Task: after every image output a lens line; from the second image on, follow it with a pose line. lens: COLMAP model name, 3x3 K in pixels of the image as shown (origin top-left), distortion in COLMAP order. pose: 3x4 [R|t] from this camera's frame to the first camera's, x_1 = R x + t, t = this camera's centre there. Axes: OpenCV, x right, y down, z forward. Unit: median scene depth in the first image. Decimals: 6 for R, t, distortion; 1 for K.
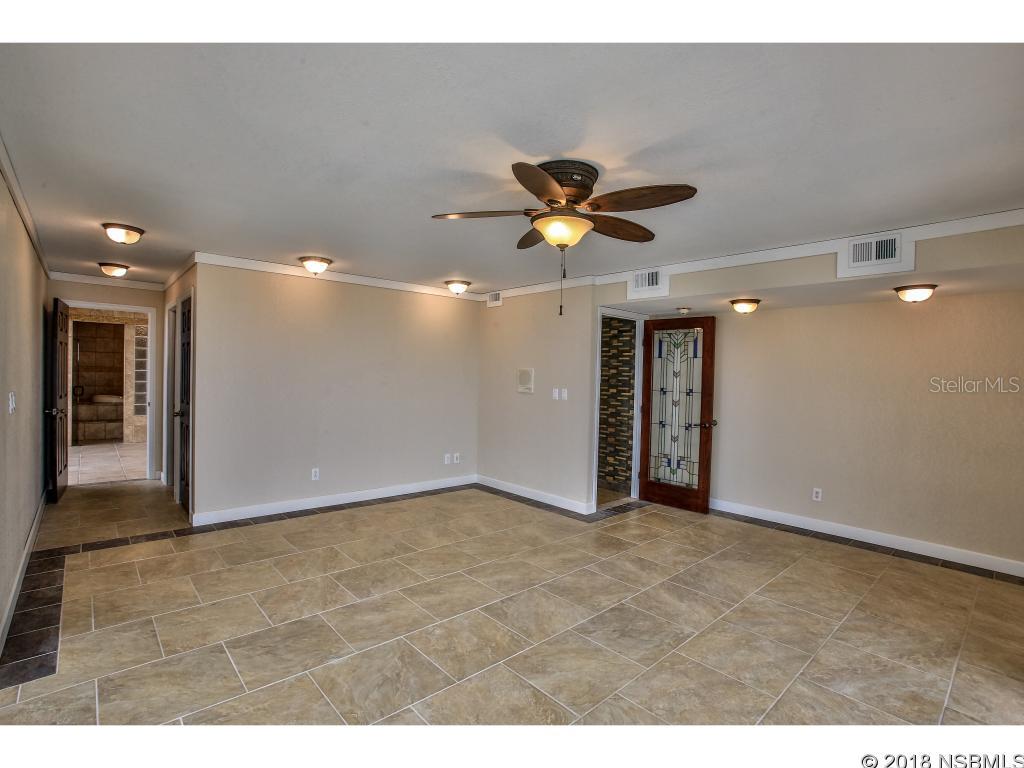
lens RADIAL K [[494.5, 0, 512.0], [0, 494.5, 384.0], [0, 0, 1]] dist [-0.080075, 0.032470]
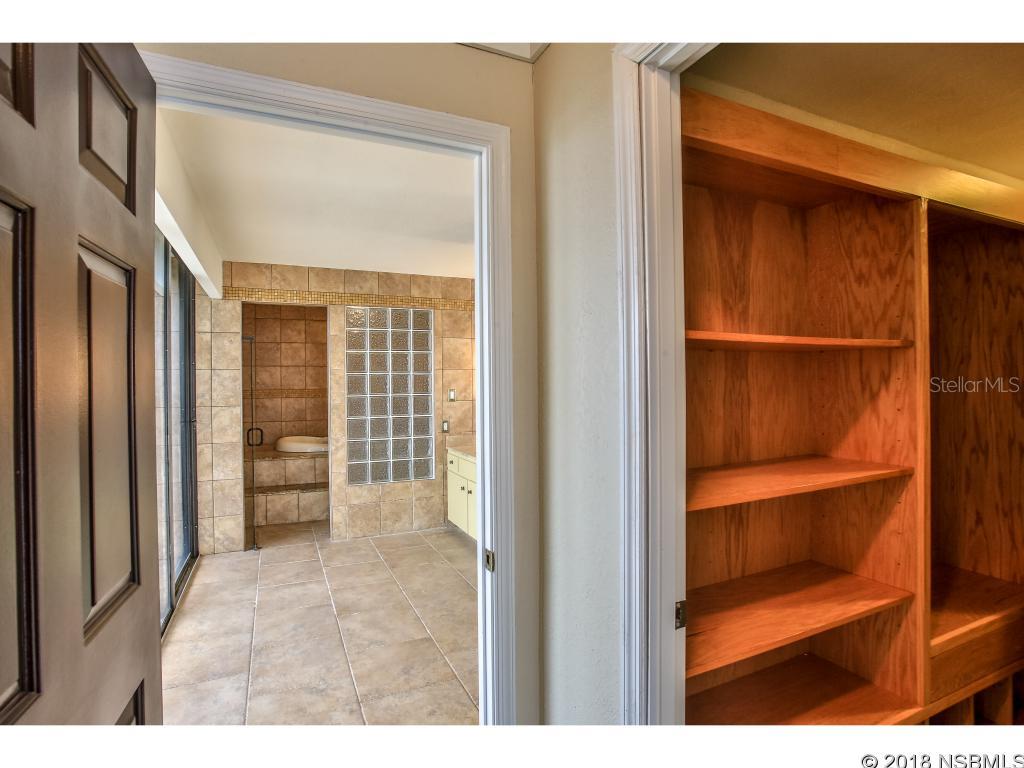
lens RADIAL K [[527.4, 0, 512.0], [0, 527.4, 384.0], [0, 0, 1]] dist [-0.074333, 0.000051]
pose [[0.953509, -0.034745, -0.299354, -0.434216], [0.028939, 0.999298, -0.023808, -0.021696], [0.299971, 0.014038, 0.953845, 0.495156]]
